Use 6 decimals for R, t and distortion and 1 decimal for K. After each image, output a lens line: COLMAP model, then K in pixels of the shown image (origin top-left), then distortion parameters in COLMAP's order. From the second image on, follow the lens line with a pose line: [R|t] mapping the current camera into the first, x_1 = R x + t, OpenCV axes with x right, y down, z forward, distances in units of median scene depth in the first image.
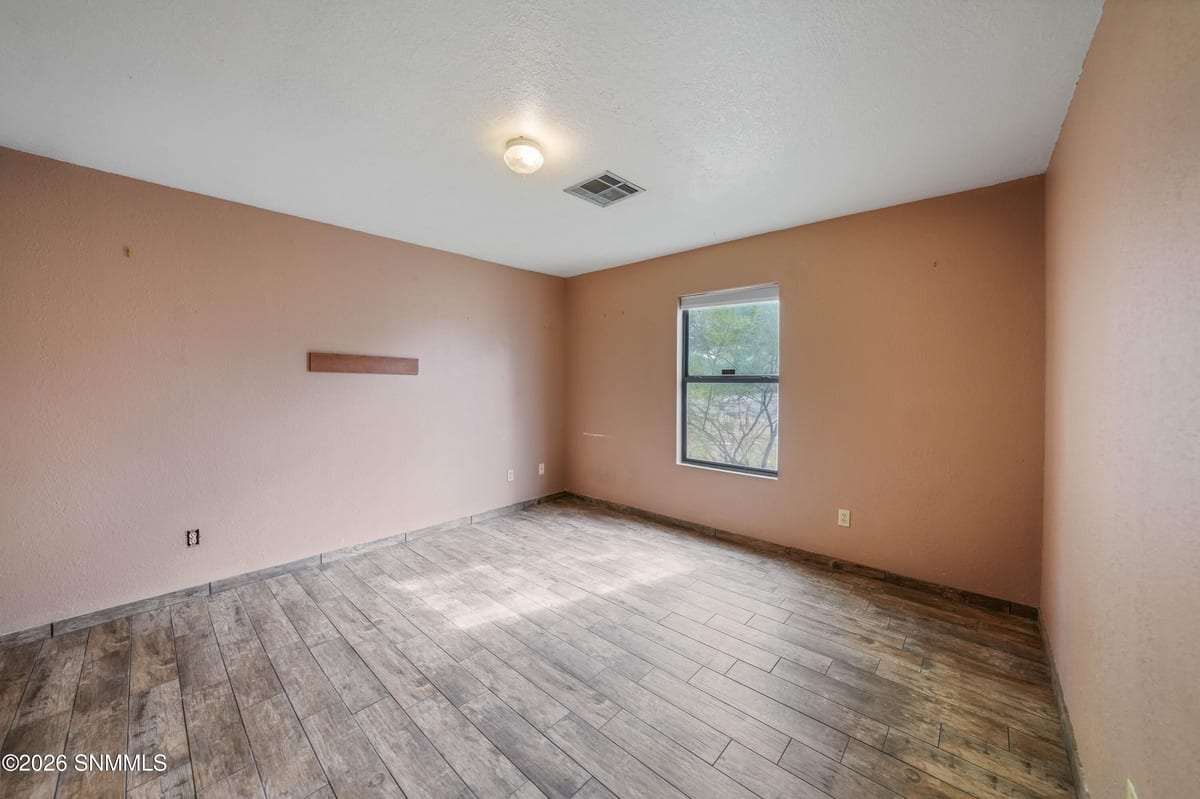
lens RADIAL K [[433.7, 0, 590.3], [0, 433.7, 387.3], [0, 0, 1]] dist [-0.023266, 0.003348]
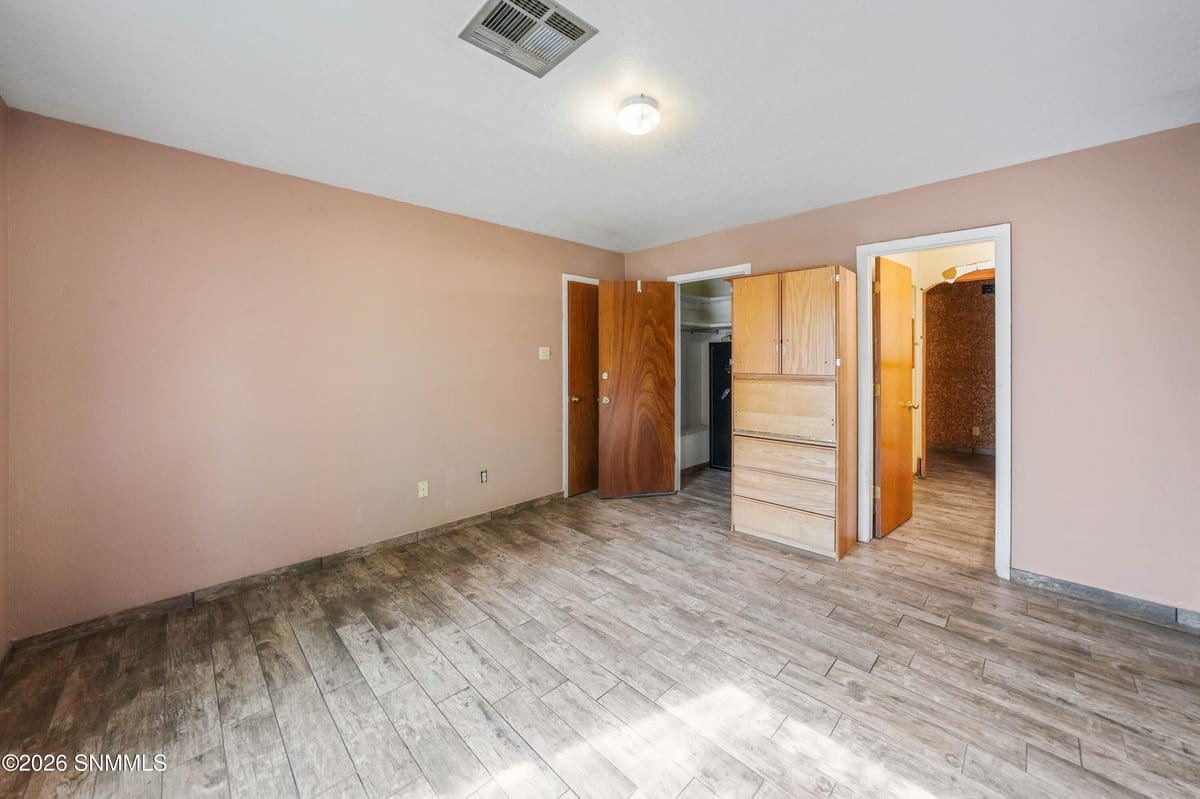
lens RADIAL K [[433.7, 0, 596.2], [0, 433.7, 355.2], [0, 0, 1]] dist [-0.023266, 0.003348]
pose [[-0.999017, 0.003729, 0.044180, -0.109419], [0.004067, 0.999963, 0.007549, -0.032770], [-0.044150, 0.007721, -0.998995, 2.008019]]
